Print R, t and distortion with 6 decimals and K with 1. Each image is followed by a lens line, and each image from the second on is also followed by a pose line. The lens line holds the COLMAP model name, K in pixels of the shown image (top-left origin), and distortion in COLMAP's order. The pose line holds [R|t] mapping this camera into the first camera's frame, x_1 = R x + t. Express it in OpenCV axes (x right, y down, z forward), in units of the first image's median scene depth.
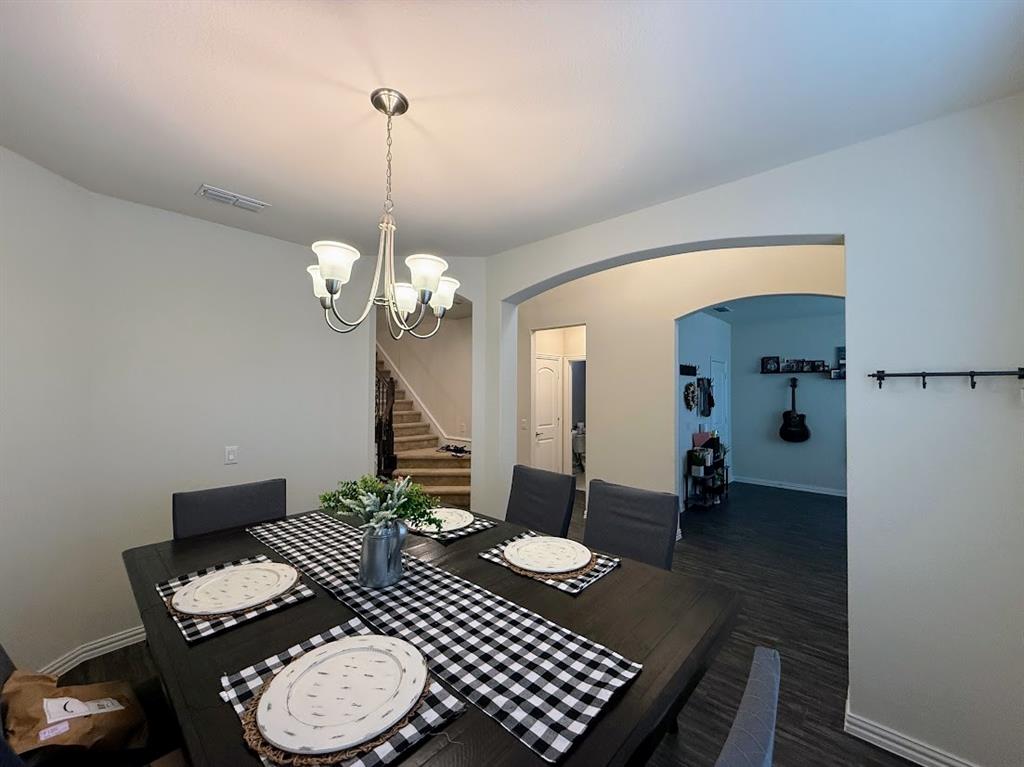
lens RADIAL K [[410.2, 0, 518.2], [0, 410.2, 387.8], [0, 0, 1]] dist [-0.000153, -0.000081]
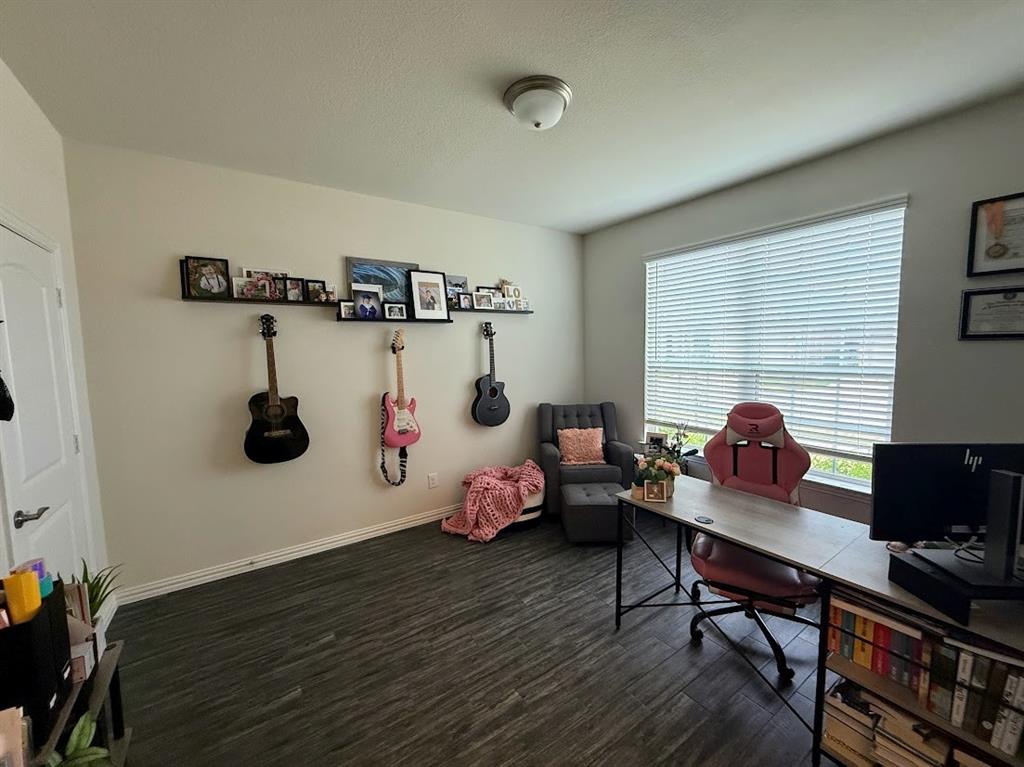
lens RADIAL K [[410.2, 0, 508.9], [0, 410.2, 379.6], [0, 0, 1]] dist [-0.000153, -0.000081]
pose [[0.233025, -0.091250, 0.968180, 0.322174], [0.009460, 0.995753, 0.091572, 0.006629], [-0.972425, -0.012180, 0.232899, 0.682121]]
